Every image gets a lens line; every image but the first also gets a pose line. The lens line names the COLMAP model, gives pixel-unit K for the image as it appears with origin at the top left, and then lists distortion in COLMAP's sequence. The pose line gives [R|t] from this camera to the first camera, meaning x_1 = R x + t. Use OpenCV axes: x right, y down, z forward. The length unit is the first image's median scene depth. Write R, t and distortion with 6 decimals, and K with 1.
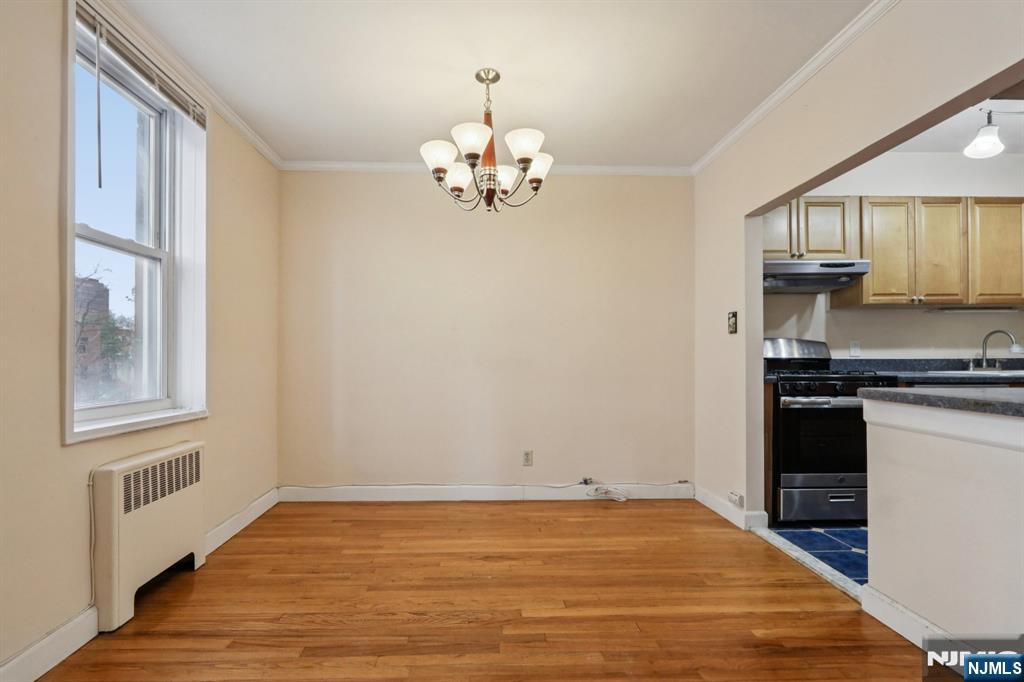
lens RADIAL K [[471.0, 0, 505.6], [0, 471.0, 339.9], [0, 0, 1]] dist [-0.001608, -0.000058]
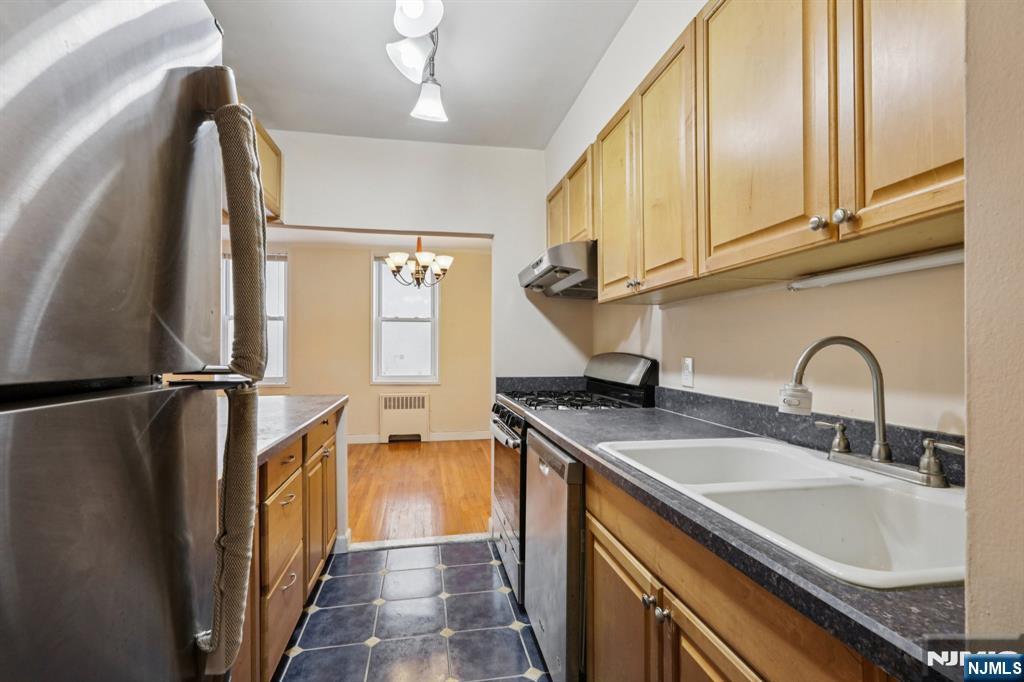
lens RADIAL K [[471.0, 0, 505.6], [0, 471.0, 339.9], [0, 0, 1]] dist [-0.001608, -0.000058]
pose [[0.128997, -0.020042, -0.991442, 1.668062], [0.020198, 0.999641, -0.017580, -0.017839], [0.991439, -0.017757, 0.129355, 0.951530]]
